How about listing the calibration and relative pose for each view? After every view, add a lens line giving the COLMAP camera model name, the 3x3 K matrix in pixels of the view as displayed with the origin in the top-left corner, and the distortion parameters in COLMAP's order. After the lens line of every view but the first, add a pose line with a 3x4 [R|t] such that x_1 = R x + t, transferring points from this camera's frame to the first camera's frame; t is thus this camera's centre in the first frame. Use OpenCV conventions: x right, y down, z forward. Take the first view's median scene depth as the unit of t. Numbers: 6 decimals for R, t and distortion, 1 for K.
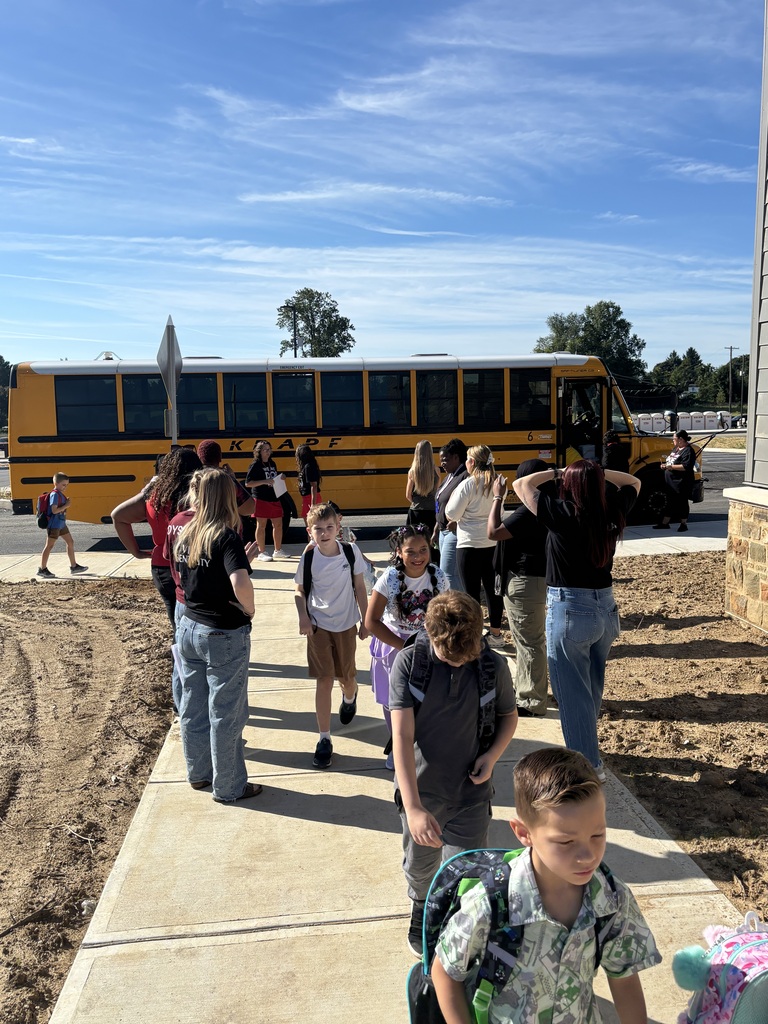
lens RADIAL K [[920.0, 0, 383.8], [0, 920.0, 511.3], [0, 0, 1]] dist [0.004364, 0.005638]
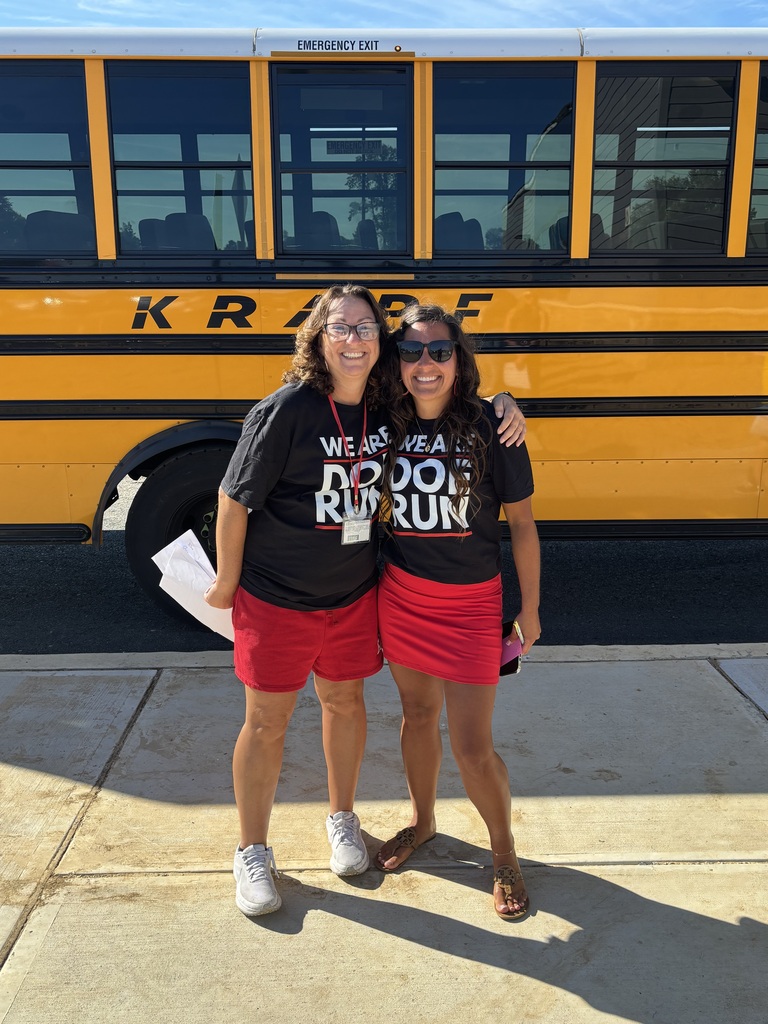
lens RADIAL K [[920.0, 0, 386.9], [0, 920.0, 513.8], [0, 0, 1]] dist [0.004364, 0.005638]
pose [[0.997255, 0.036498, -0.064425, -0.059201], [-0.027491, 0.990391, 0.135535, -0.048542], [0.068753, -0.133392, 0.988676, 0.689201]]
